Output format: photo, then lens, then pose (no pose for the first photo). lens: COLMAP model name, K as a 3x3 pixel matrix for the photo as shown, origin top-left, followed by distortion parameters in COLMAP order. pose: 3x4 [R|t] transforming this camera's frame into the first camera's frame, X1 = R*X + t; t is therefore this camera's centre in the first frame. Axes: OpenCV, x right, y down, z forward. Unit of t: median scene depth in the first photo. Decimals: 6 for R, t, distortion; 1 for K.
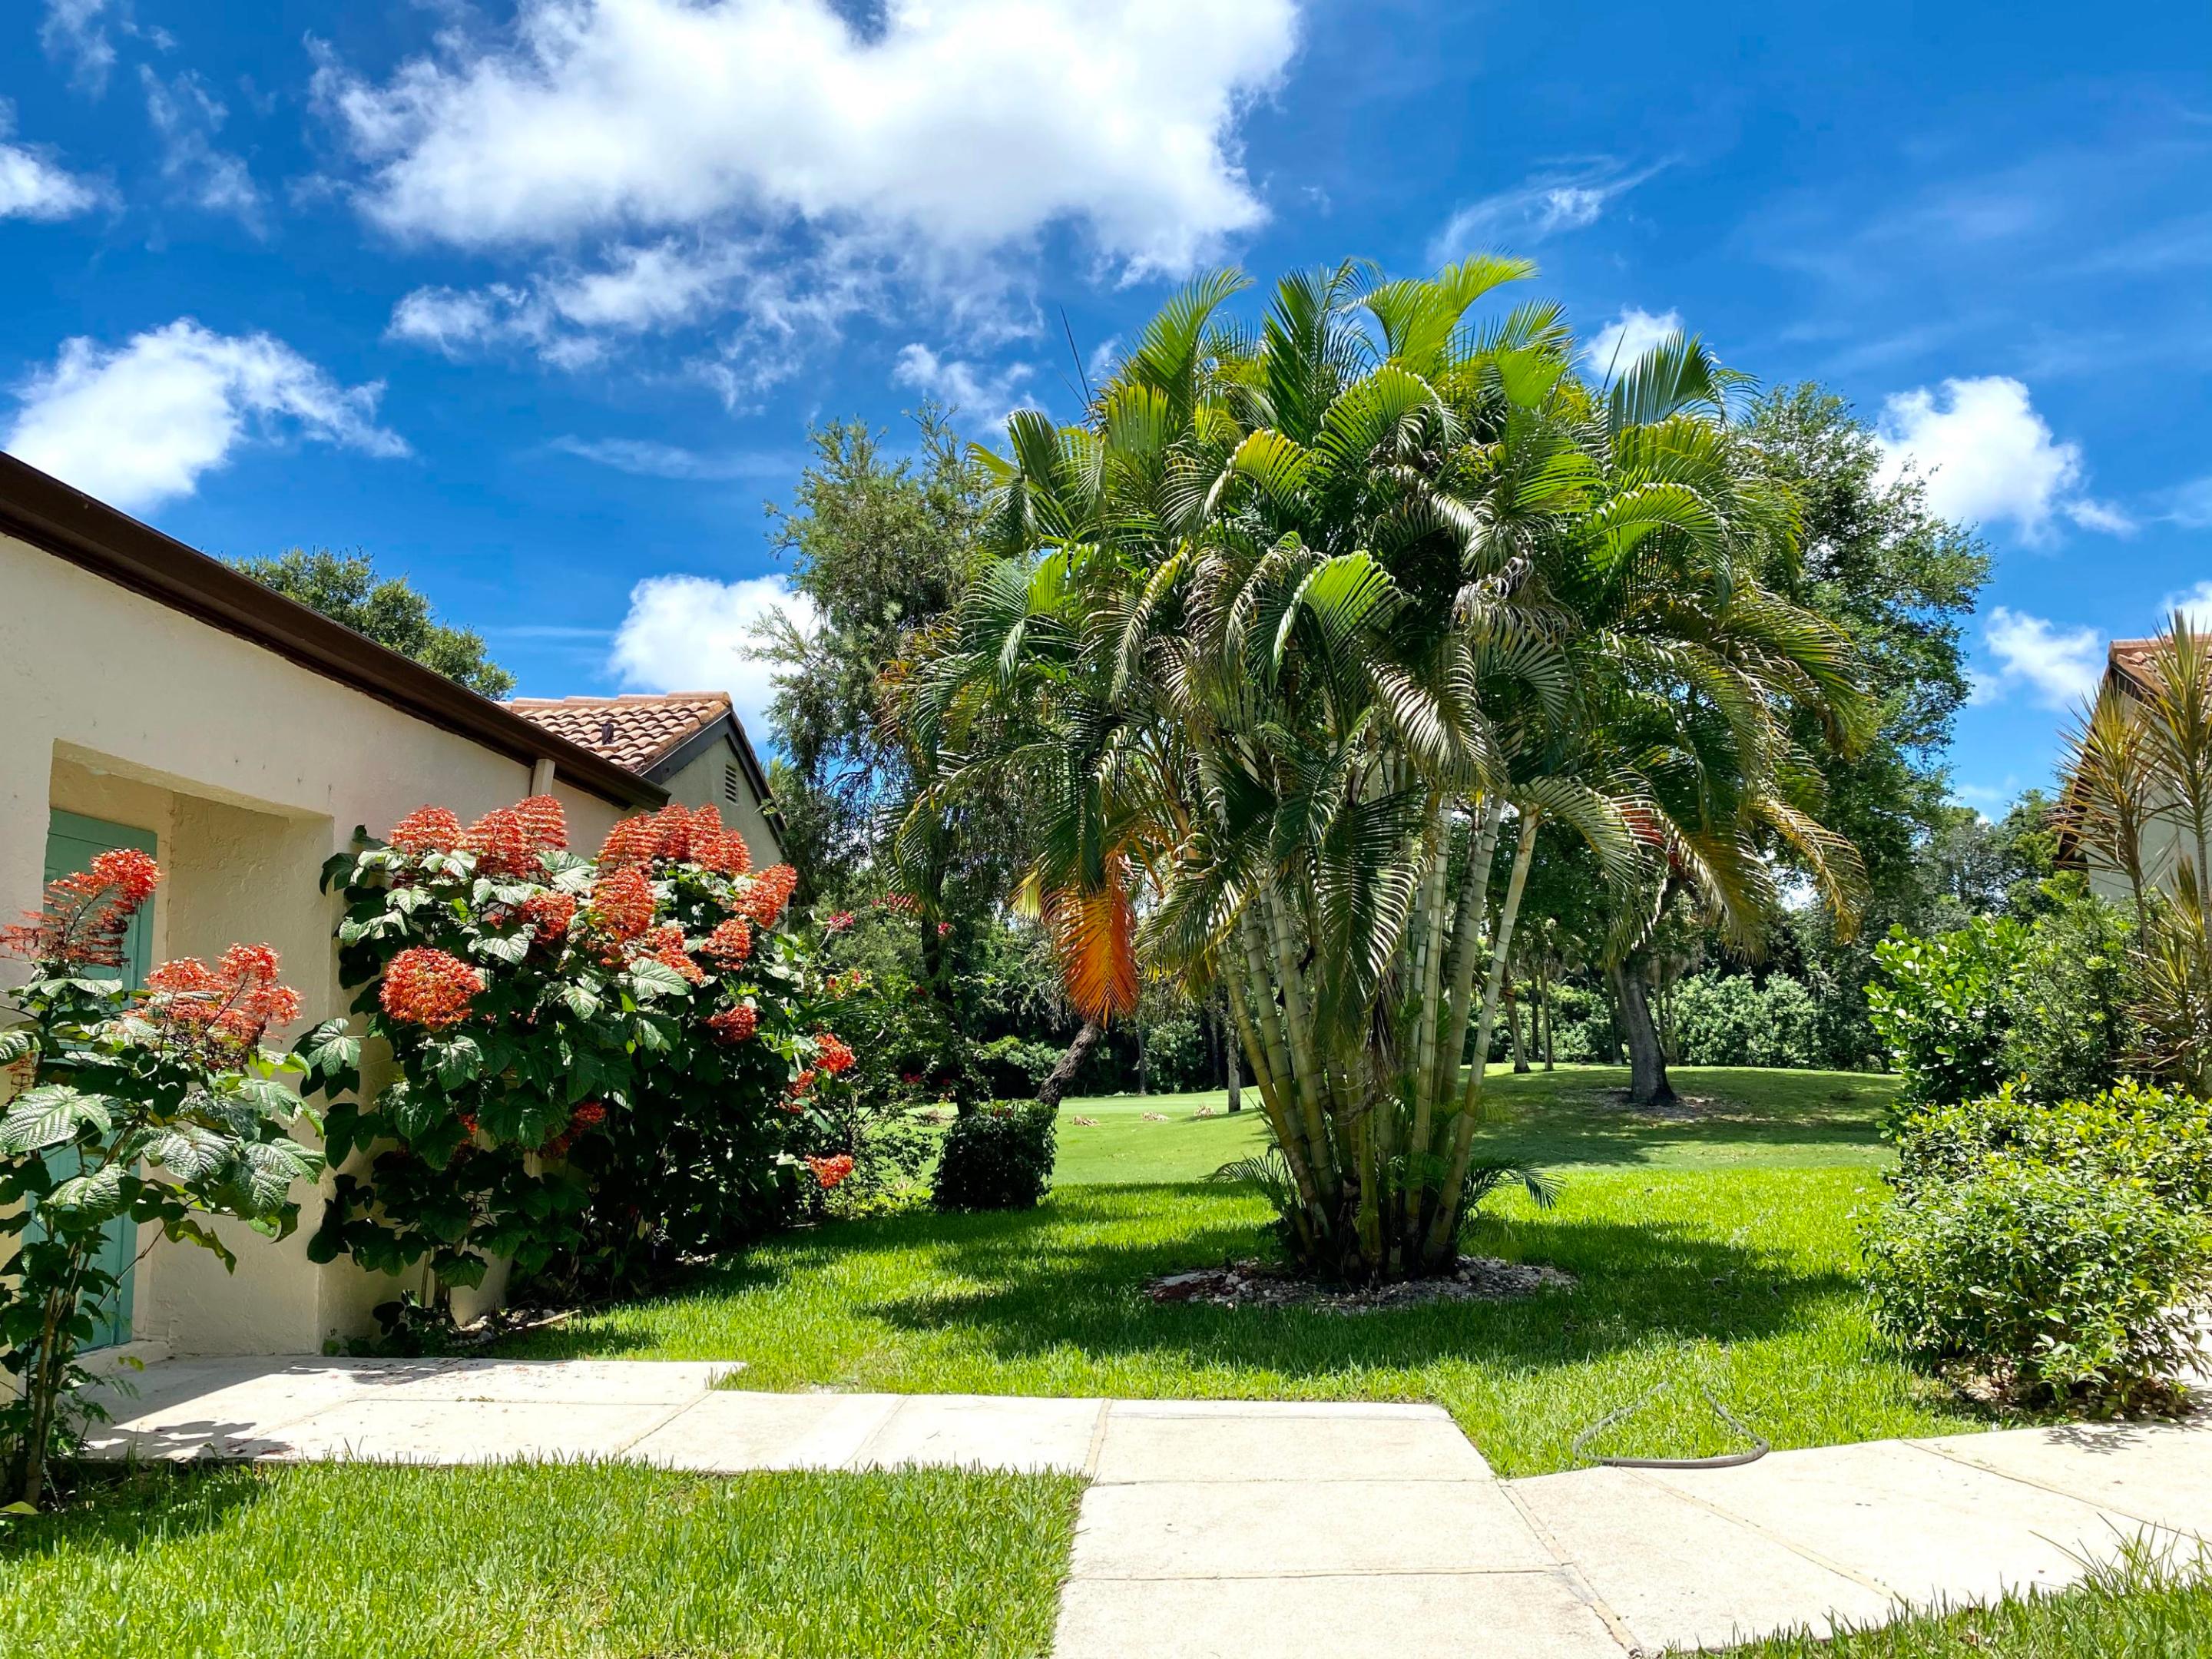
lens RADIAL K [[1711.7, 0, 1109.4], [0, 1711.7, 772.4], [0, 0, 1]] dist [0.090383, -0.000094]
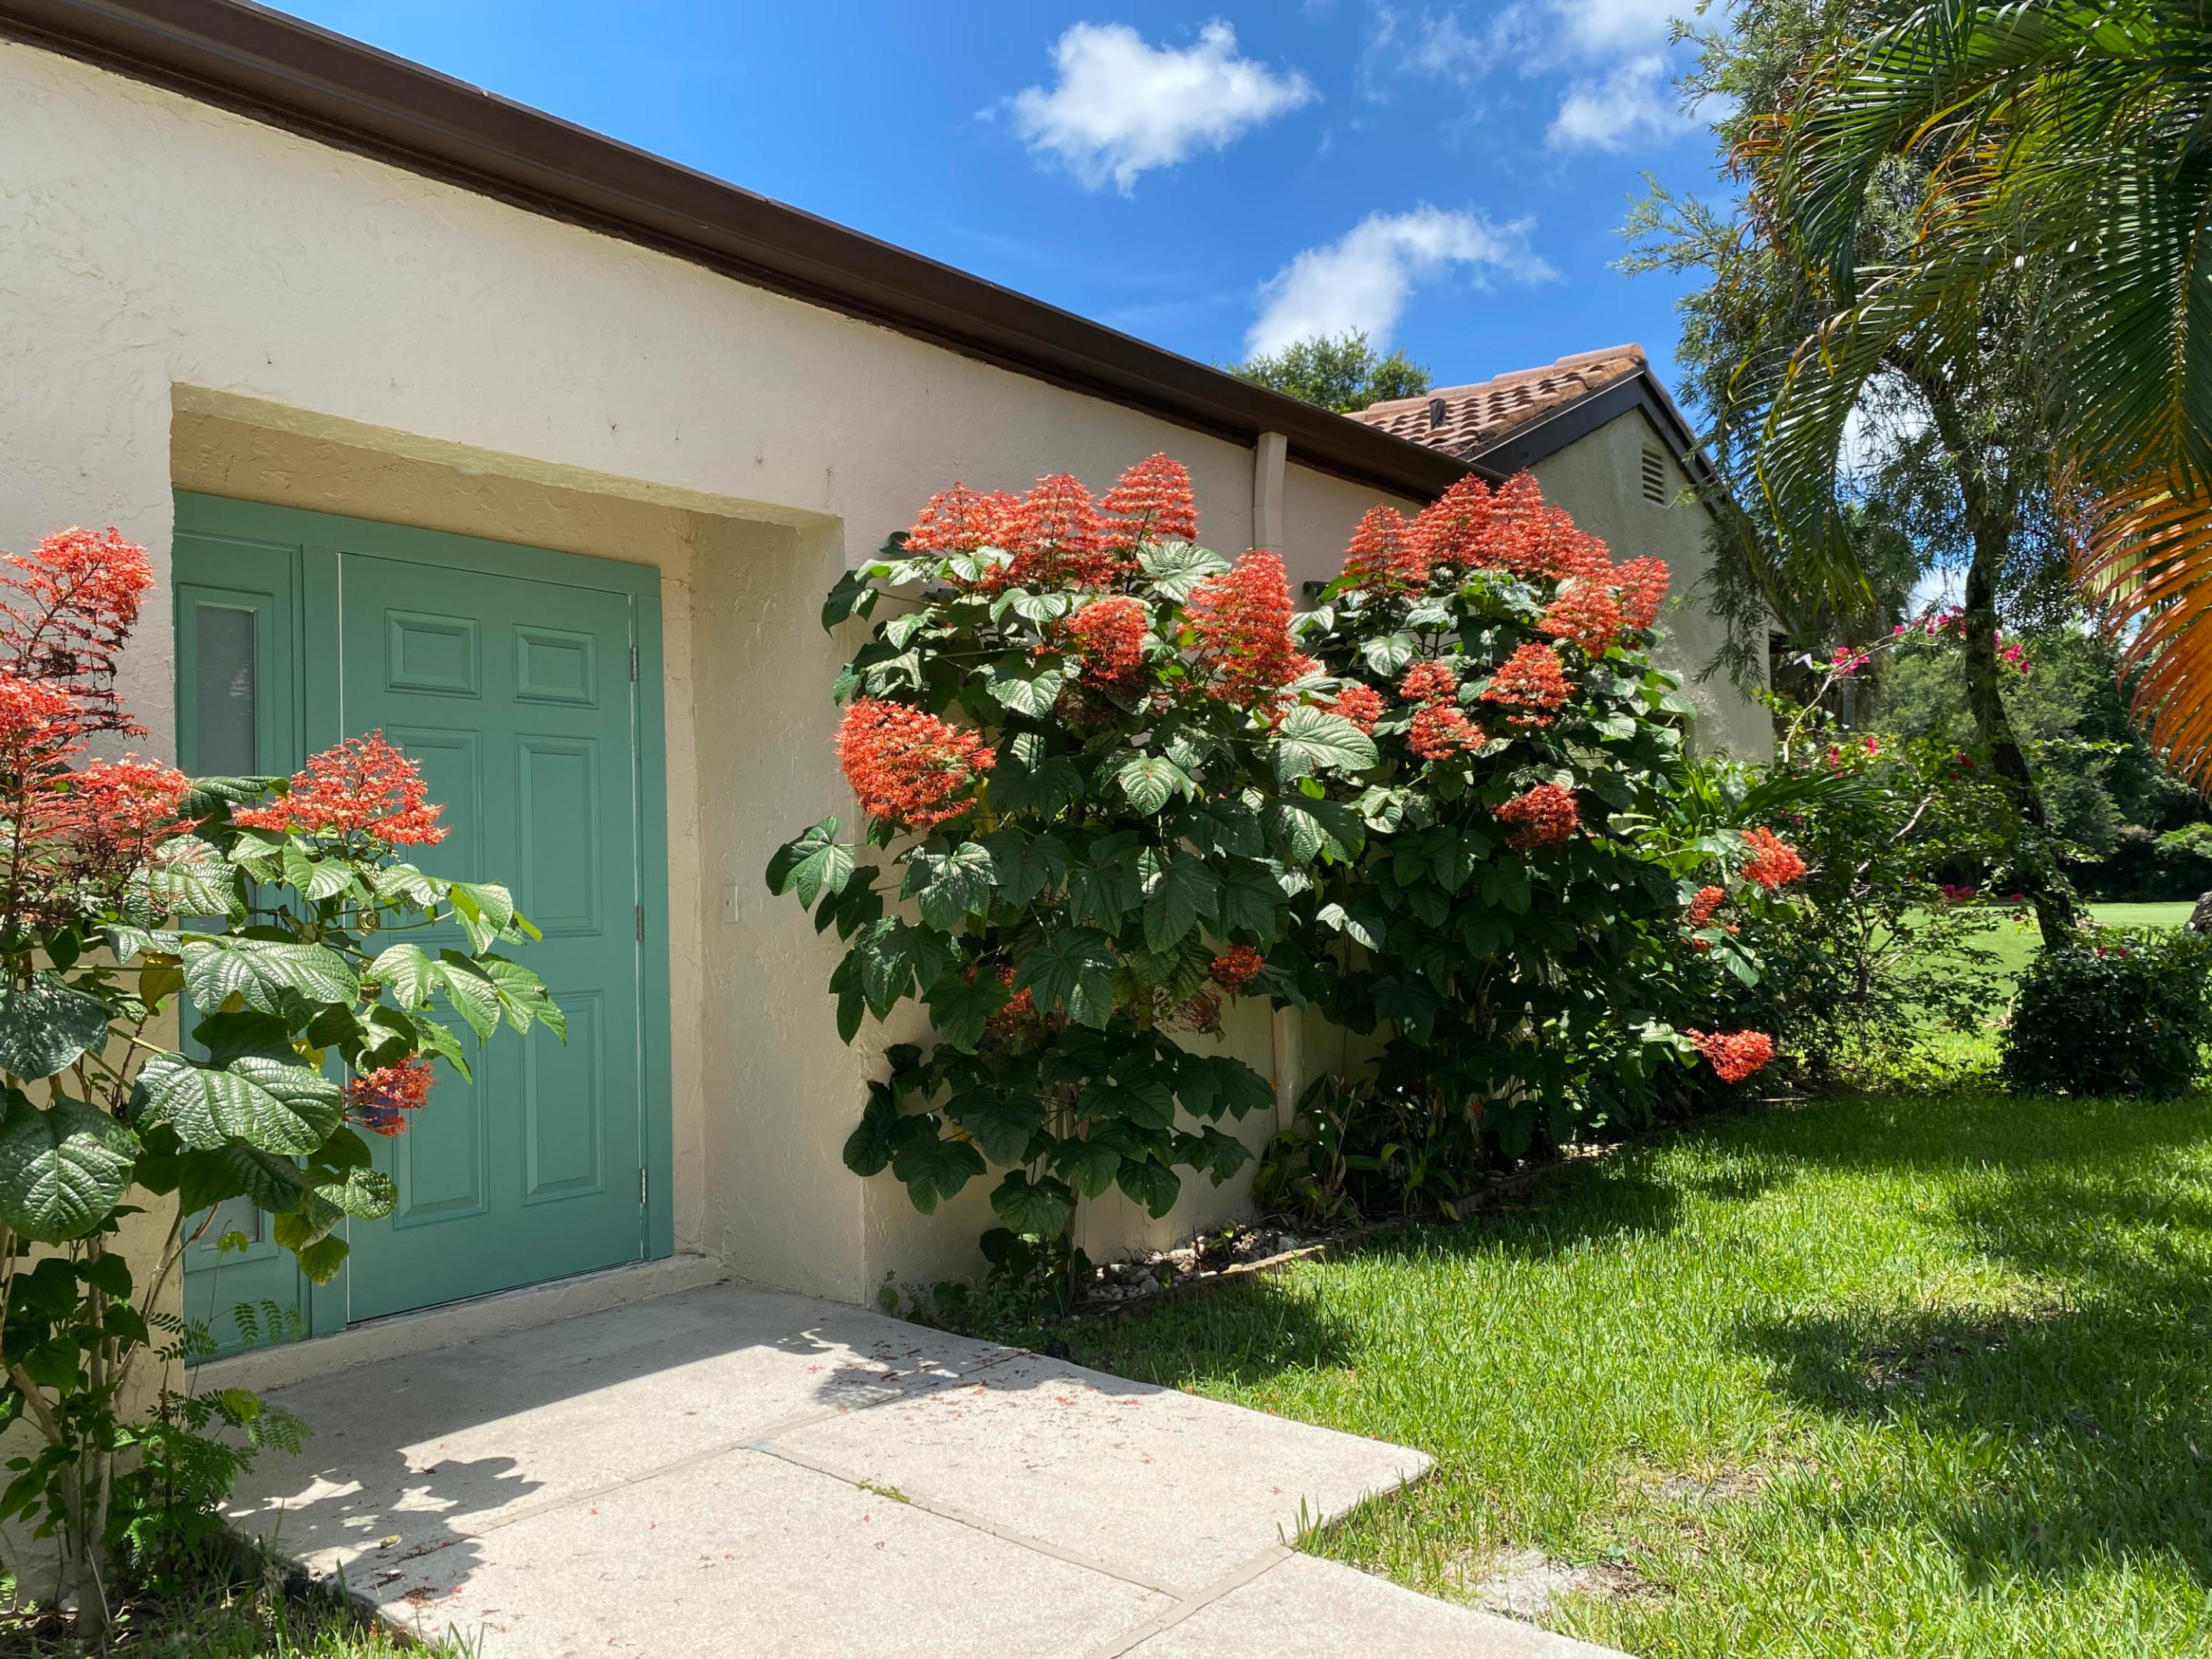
lens RADIAL K [[1728.5, 0, 1106.0], [0, 1728.5, 829.5], [0, 0, 1]] dist [0.006099, -0.002710]
pose [[0.809454, -0.023726, -0.586703, 0.014082], [0.110985, 0.987355, 0.113194, 0.064515], [0.576599, -0.156740, 0.801852, 0.418494]]
